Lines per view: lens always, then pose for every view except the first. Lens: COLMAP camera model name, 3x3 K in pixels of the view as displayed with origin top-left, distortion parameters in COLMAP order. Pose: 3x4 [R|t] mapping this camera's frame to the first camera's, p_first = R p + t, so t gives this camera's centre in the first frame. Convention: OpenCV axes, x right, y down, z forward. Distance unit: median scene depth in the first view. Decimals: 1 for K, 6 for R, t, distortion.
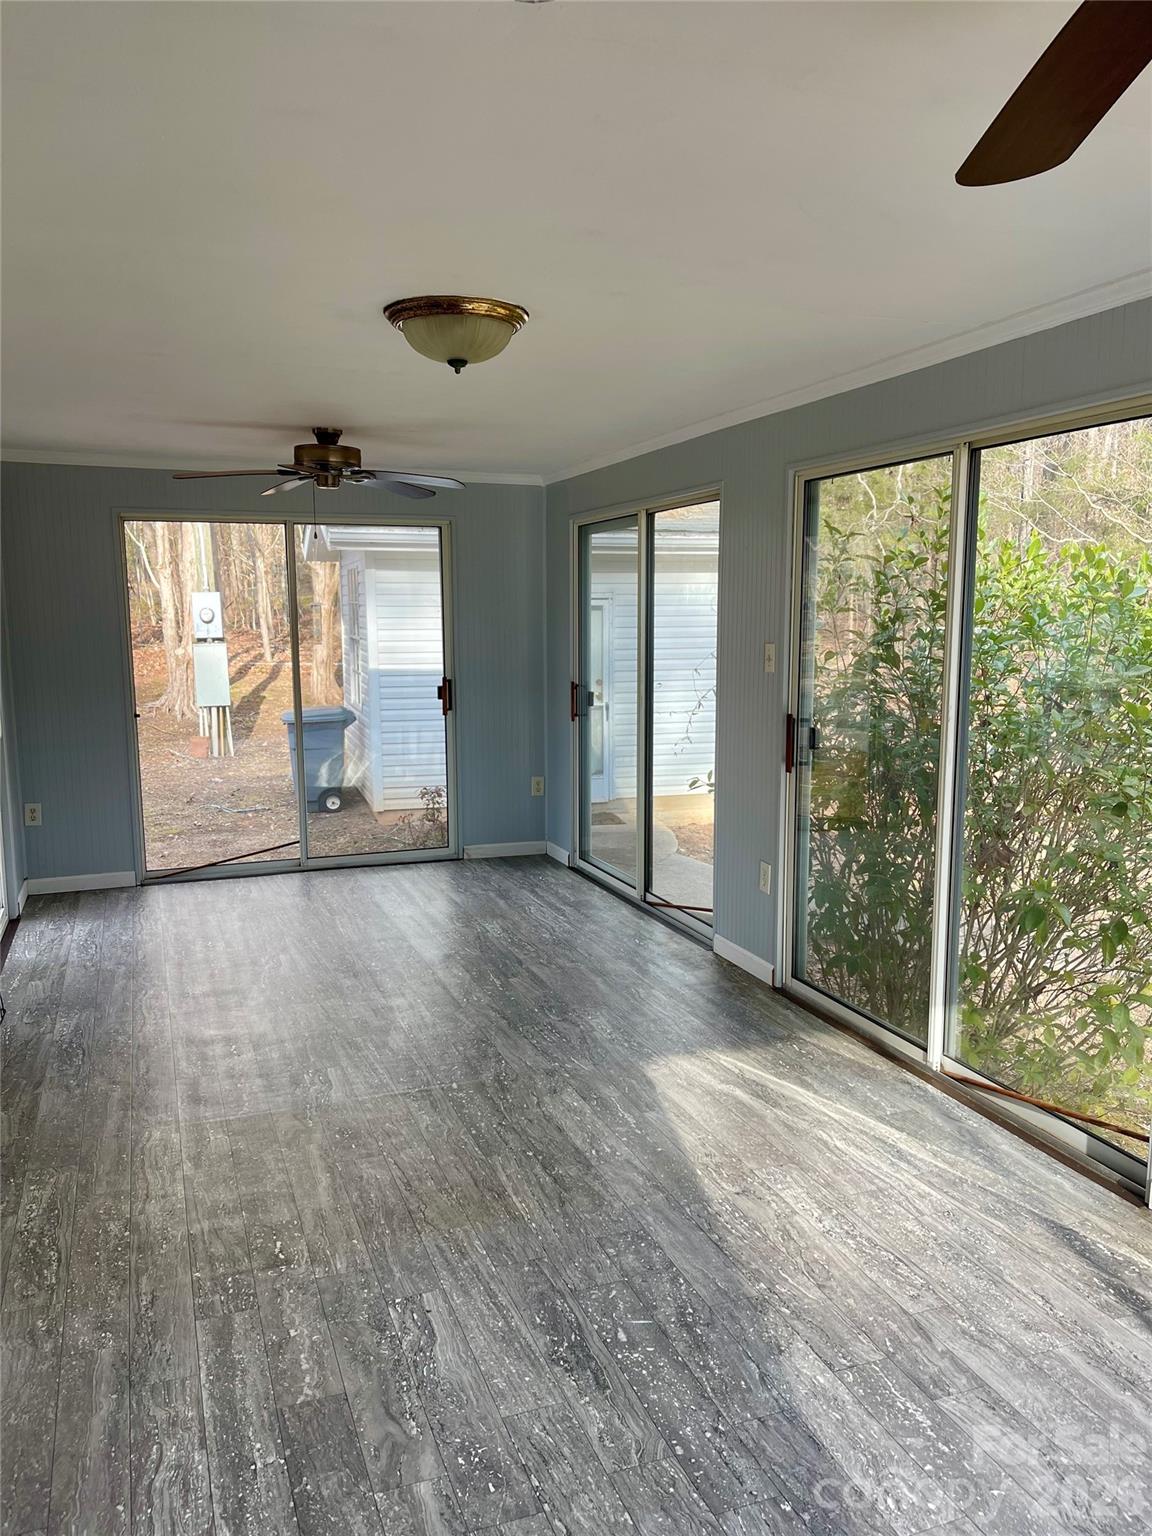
lens RADIAL K [[1142.2, 0, 594.8], [0, 1142.2, 767.2], [0, 0, 1]] dist [0.115650, -0.170644]
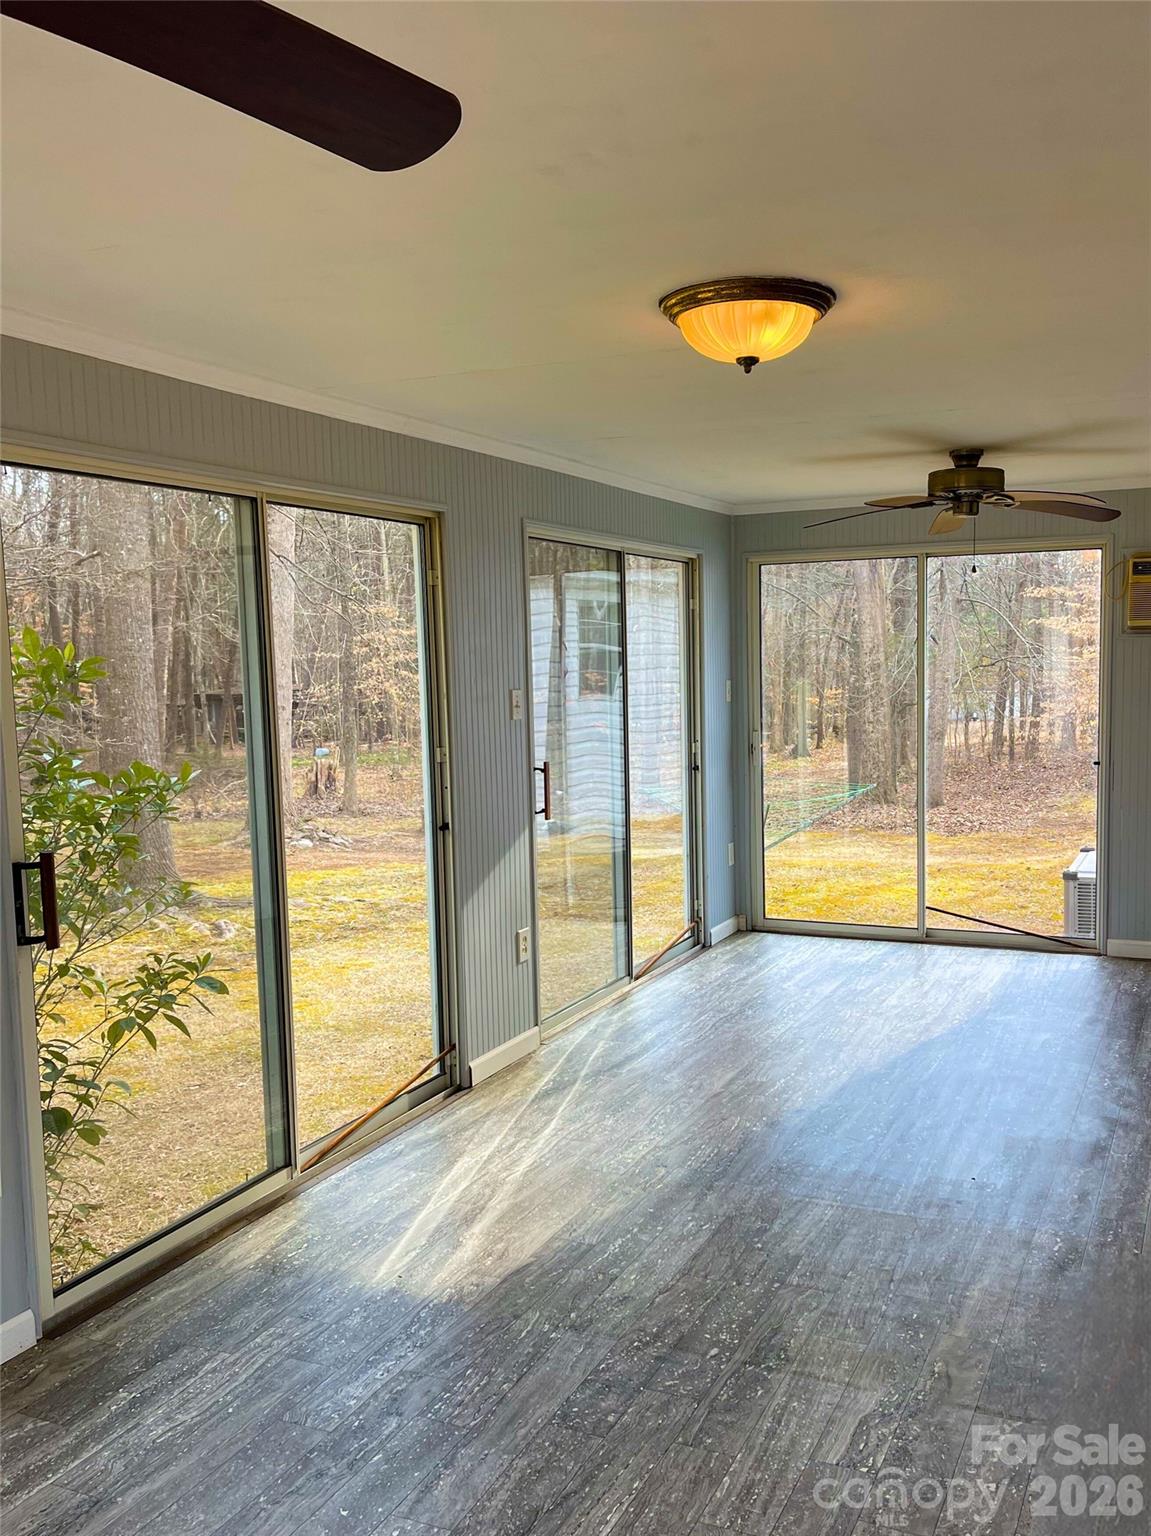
lens RADIAL K [[1140.7, 0, 575.4], [0, 1140.7, 794.7], [0, 0, 1]] dist [-0.006399, -0.000485]
pose [[-0.622991, -0.082645, 0.777851, -0.650899], [0.126074, 0.970794, 0.204118, -0.244356], [-0.772003, 0.225231, -0.594376, 1.533000]]
